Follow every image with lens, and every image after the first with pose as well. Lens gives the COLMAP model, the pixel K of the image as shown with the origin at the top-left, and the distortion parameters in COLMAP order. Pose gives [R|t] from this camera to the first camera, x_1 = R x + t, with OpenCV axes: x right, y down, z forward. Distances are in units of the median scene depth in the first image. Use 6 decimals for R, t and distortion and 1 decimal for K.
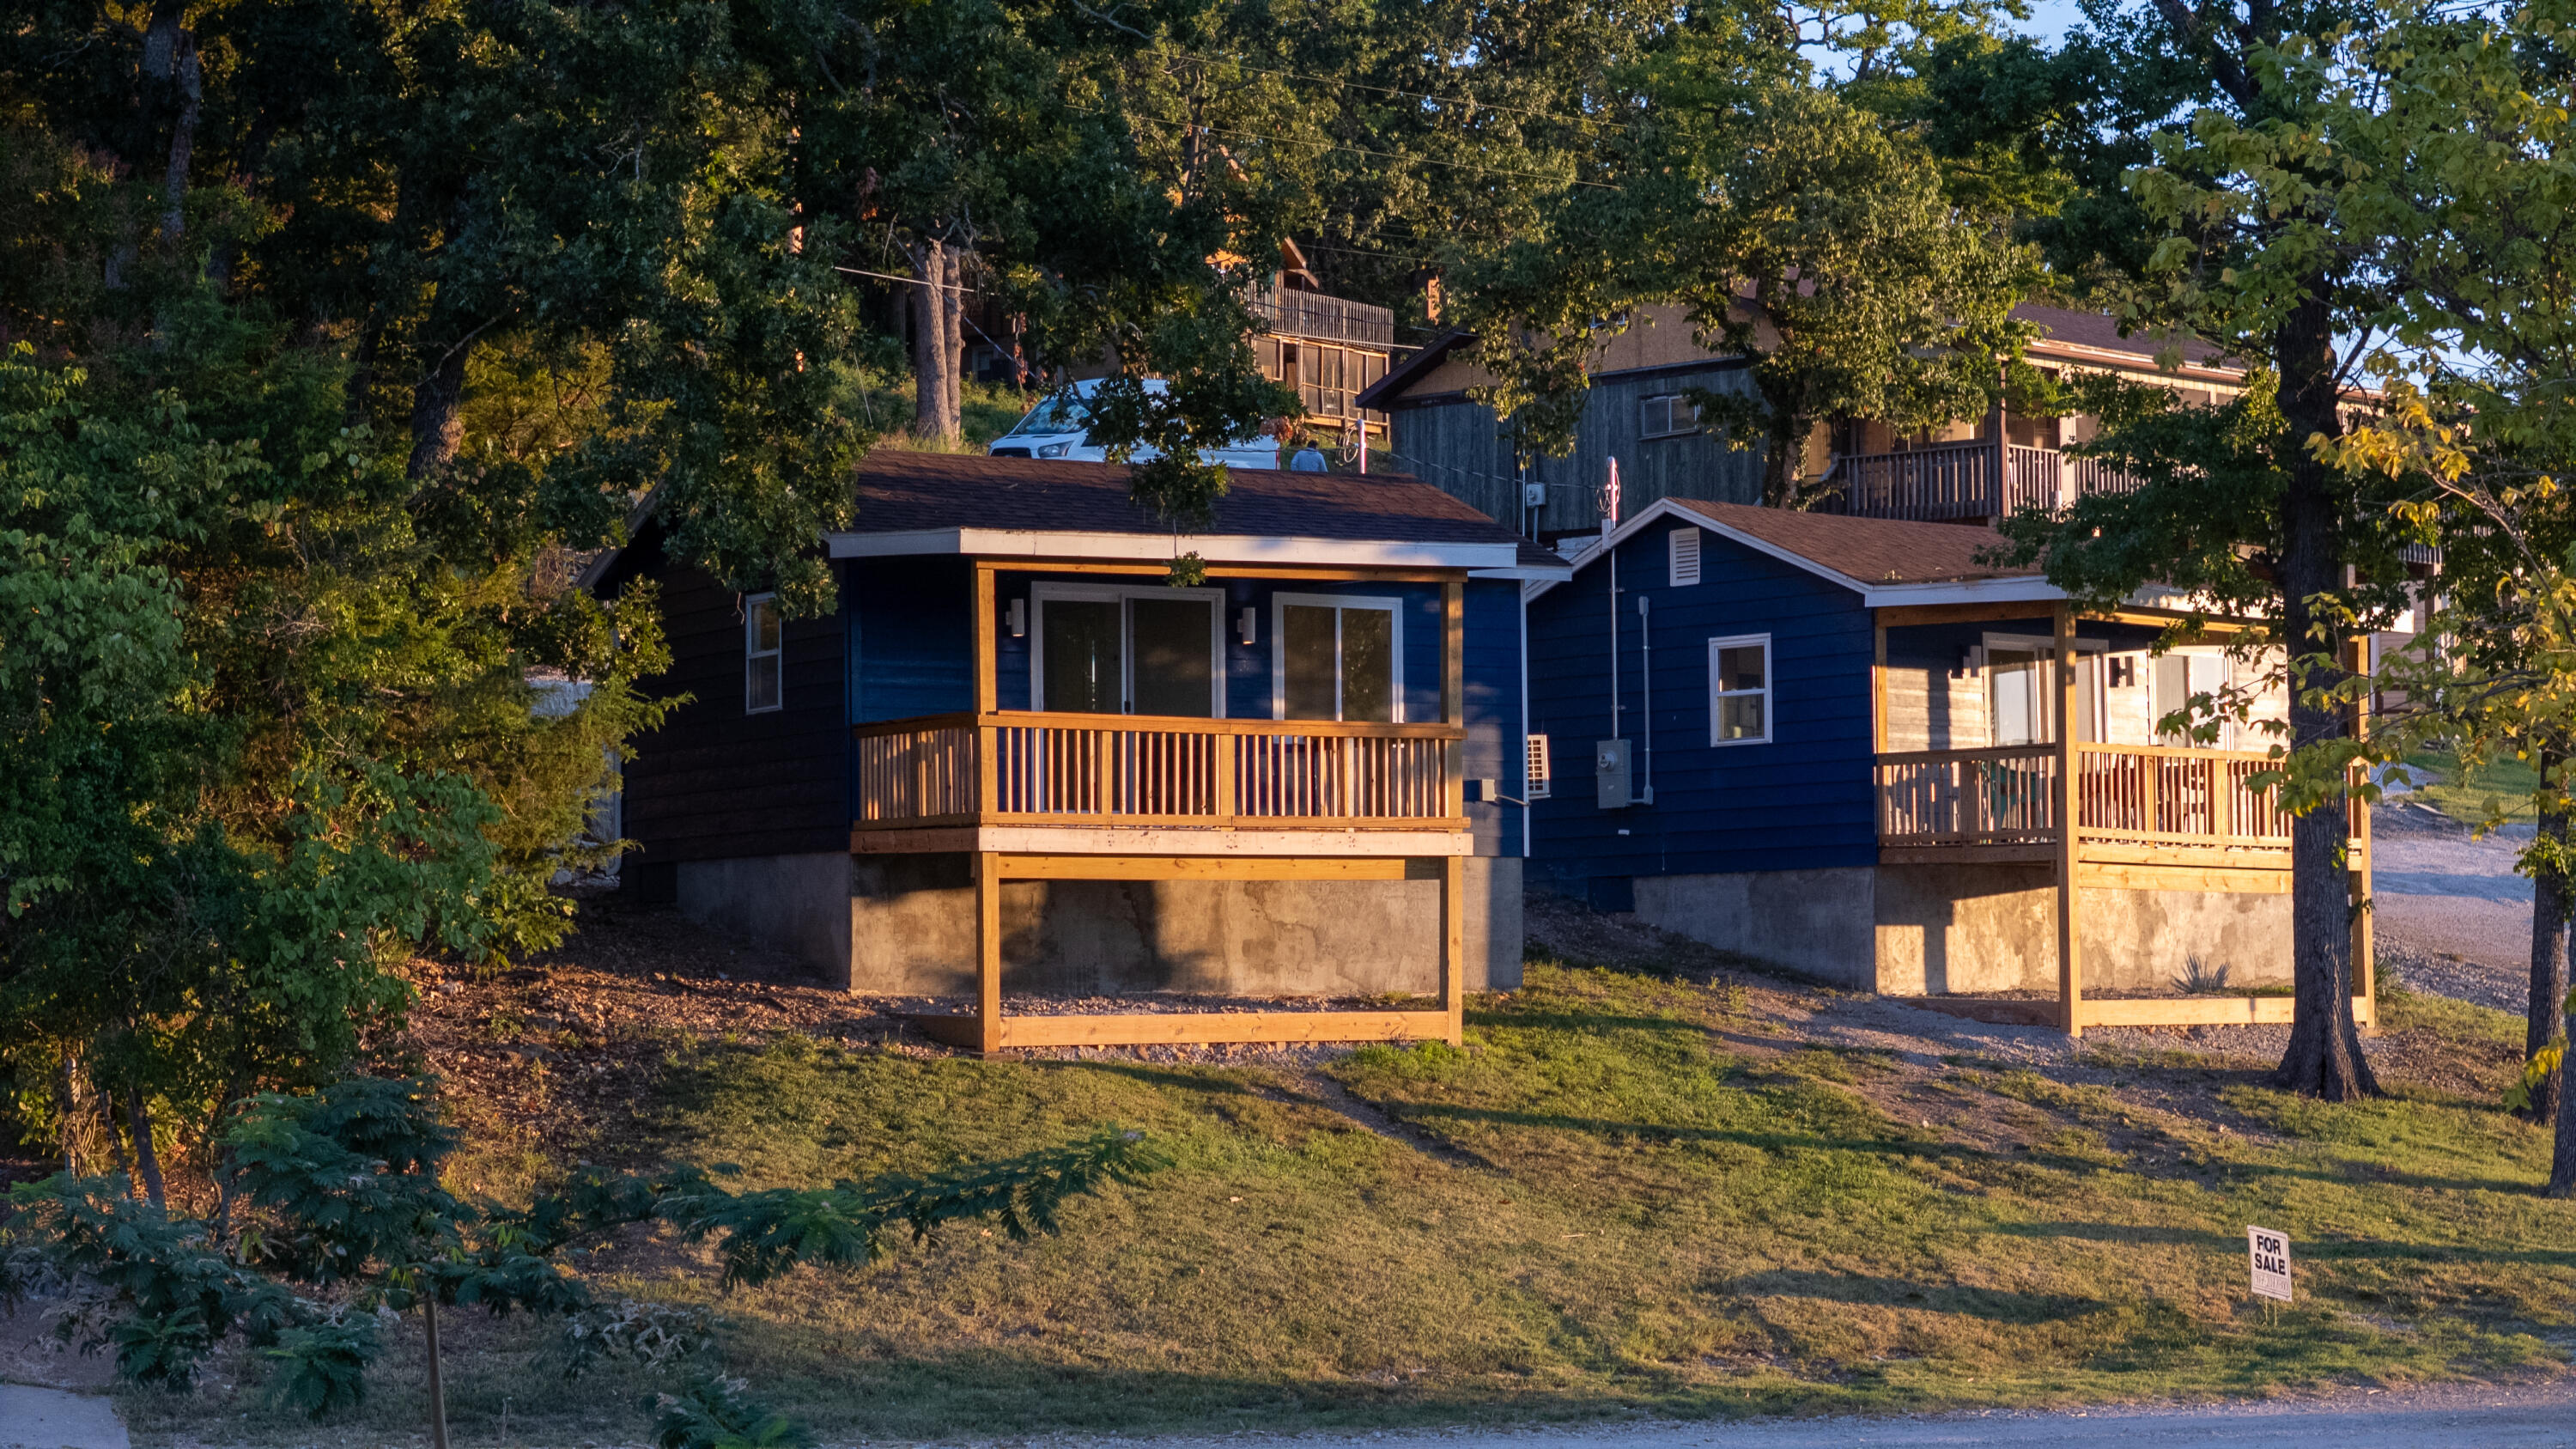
lens RADIAL K [[5053.8, 0, 1293.8], [0, 5053.8, 729.4], [0, 0, 1]] dist [-0.212260, 0.000000]
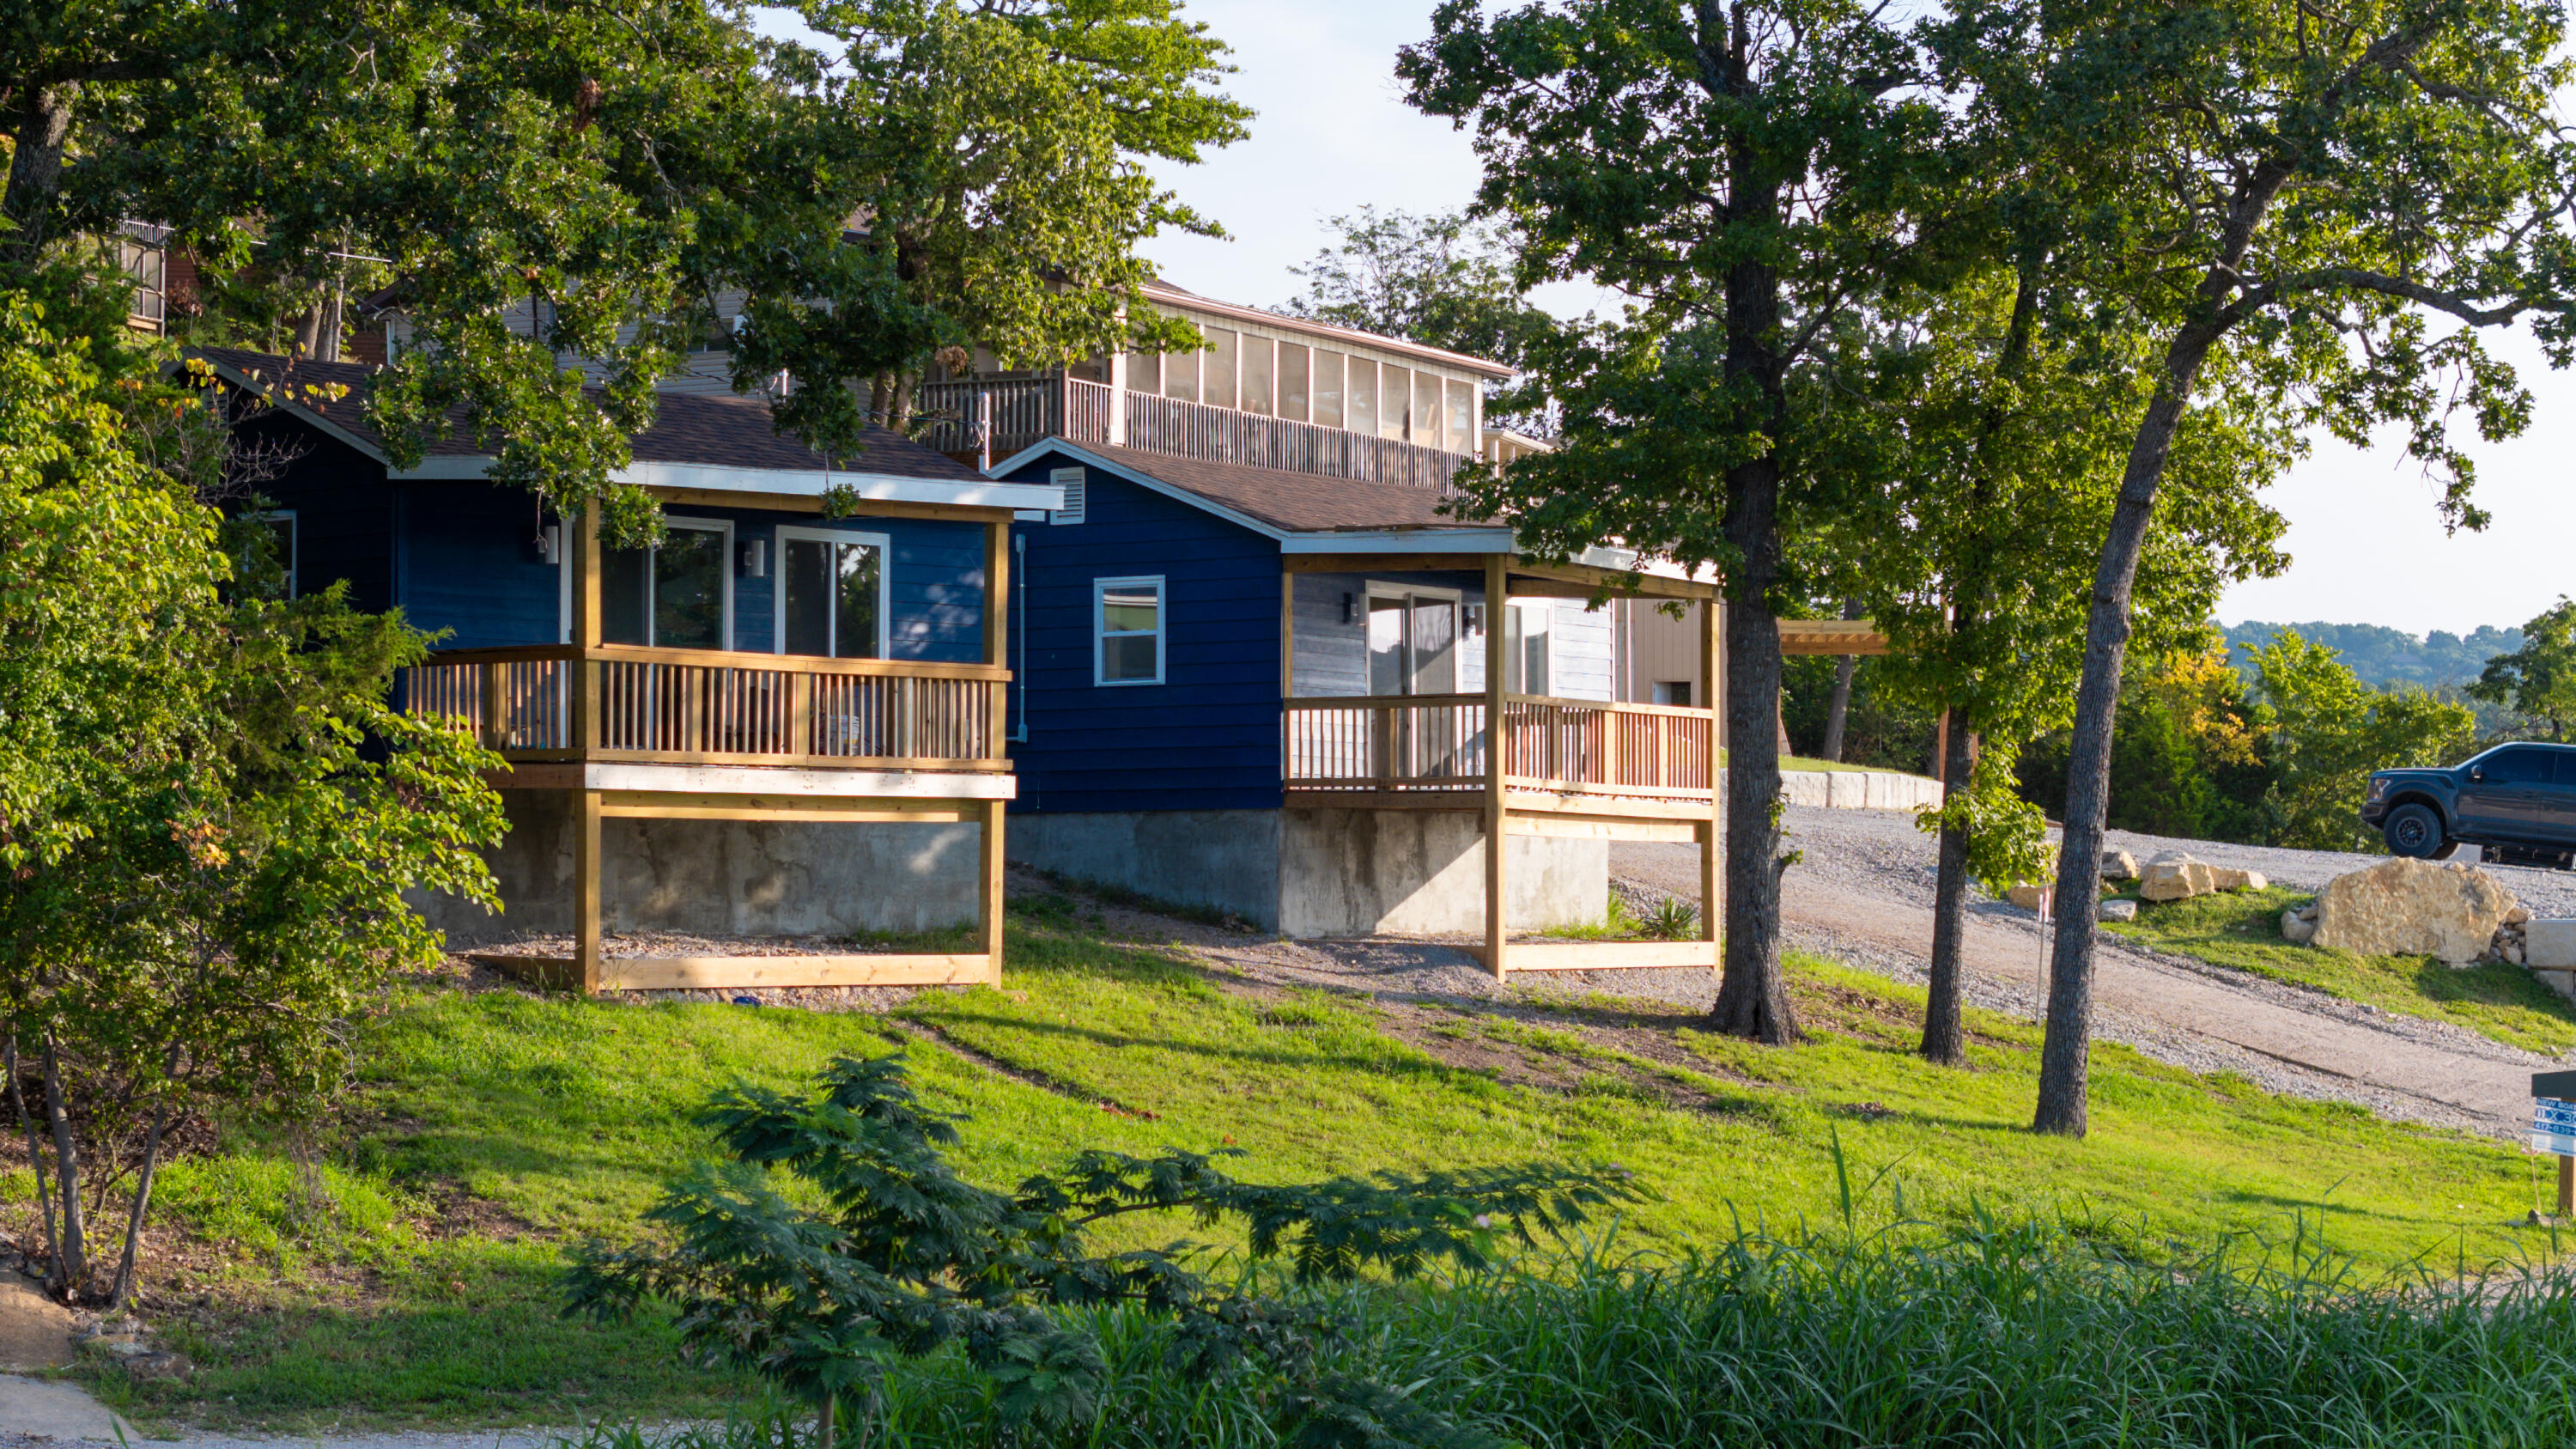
lens RADIAL K [[5053.8, 0, 1286.1], [0, 5053.8, 716.3], [0, 0, 1]] dist [-0.212260, 0.000000]
pose [[0.954786, 0.018913, 0.296693, -0.185327], [-0.023823, 0.999632, 0.012944, -0.004673], [-0.296339, -0.019427, 0.954885, 0.030209]]
